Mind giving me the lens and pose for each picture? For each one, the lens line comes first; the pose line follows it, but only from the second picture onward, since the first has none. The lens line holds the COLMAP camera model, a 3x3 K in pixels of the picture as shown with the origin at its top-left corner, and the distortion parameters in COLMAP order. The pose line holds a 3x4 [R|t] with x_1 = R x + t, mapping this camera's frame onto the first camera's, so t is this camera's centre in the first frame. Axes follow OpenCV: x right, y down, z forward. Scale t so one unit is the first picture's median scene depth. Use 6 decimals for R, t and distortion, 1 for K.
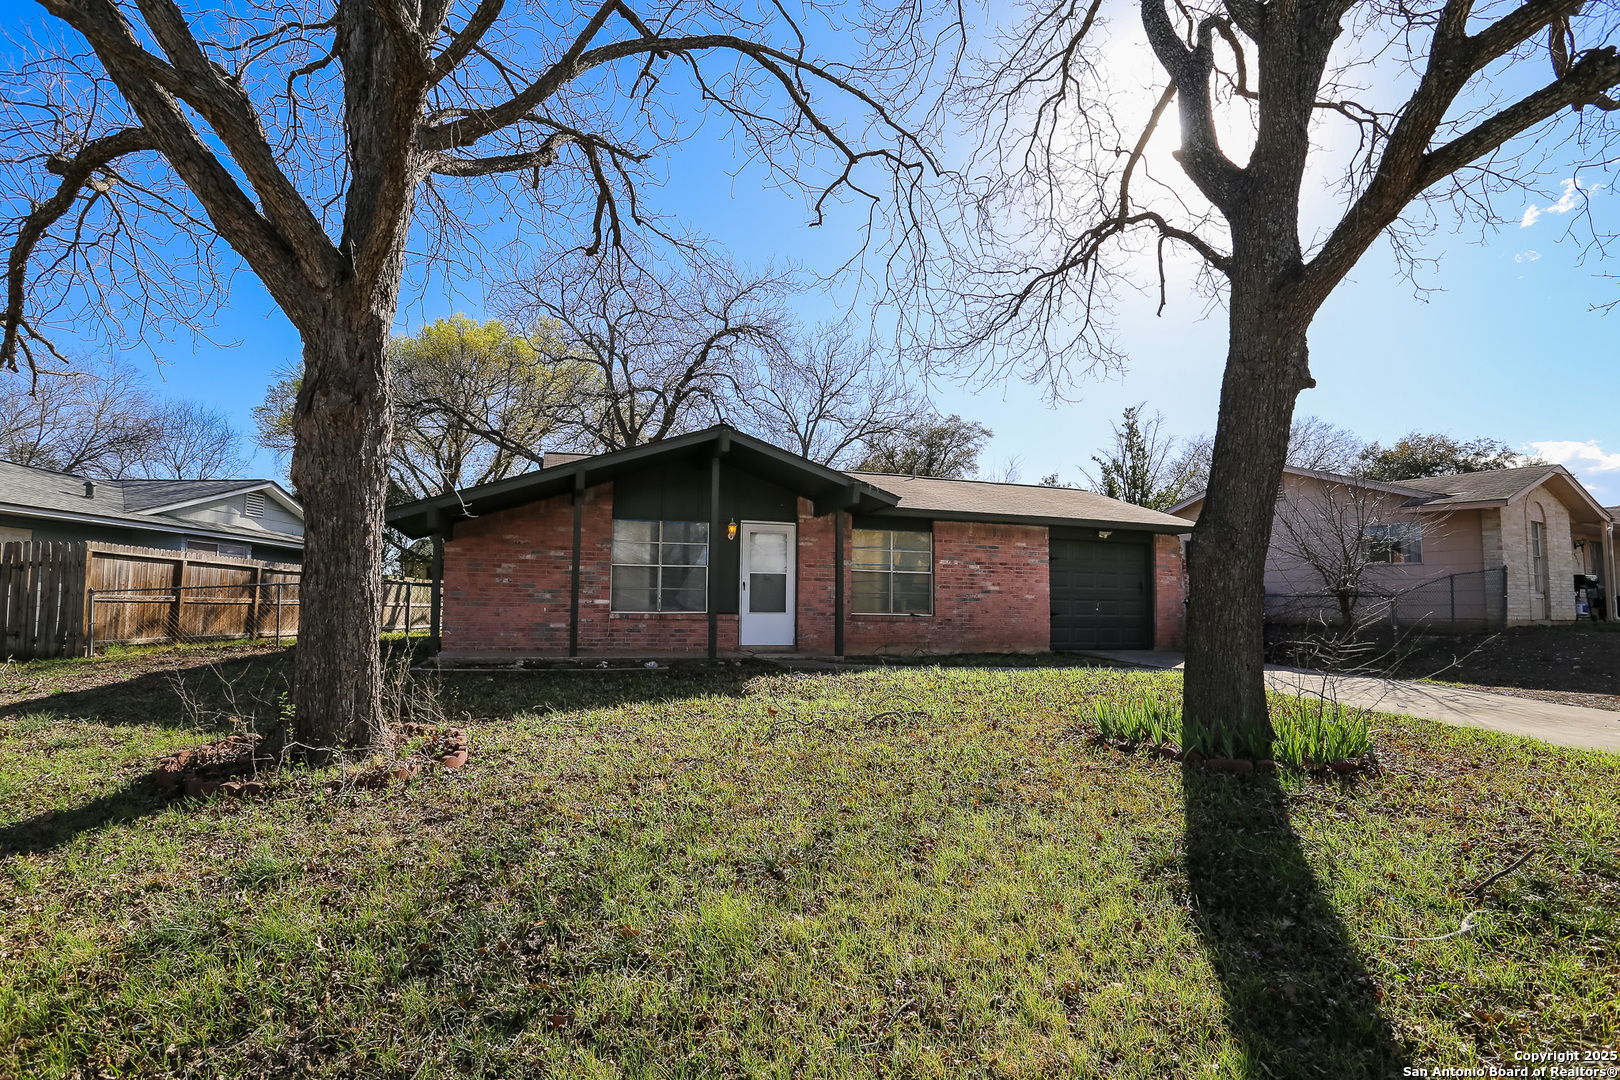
lens RADIAL K [[805.2, 0, 801.2], [0, 805.2, 543.7], [0, 0, 1]] dist [-0.071064, 0.028308]
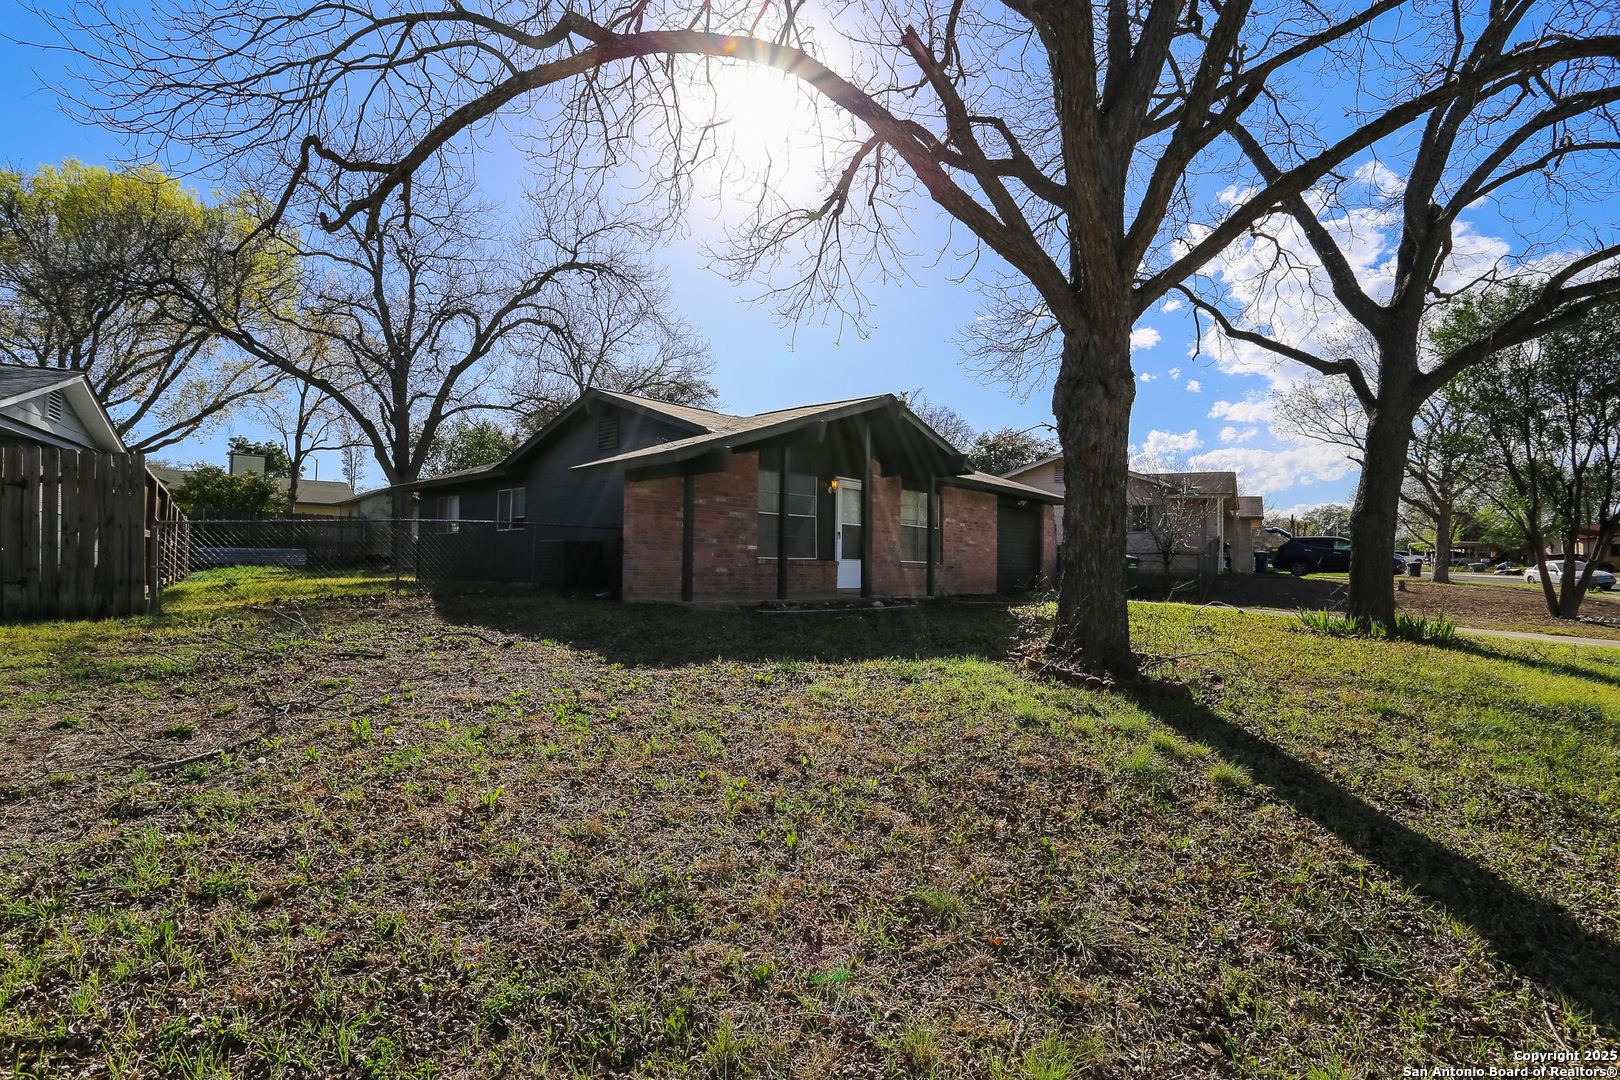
lens RADIAL K [[805.2, 0, 801.2], [0, 805.2, 543.7], [0, 0, 1]] dist [-0.071064, 0.028308]
pose [[0.874247, 0.021139, 0.485022, -0.652759], [-0.050042, 0.997654, 0.046720, 0.014469], [-0.482896, -0.065116, 0.873253, 0.055099]]
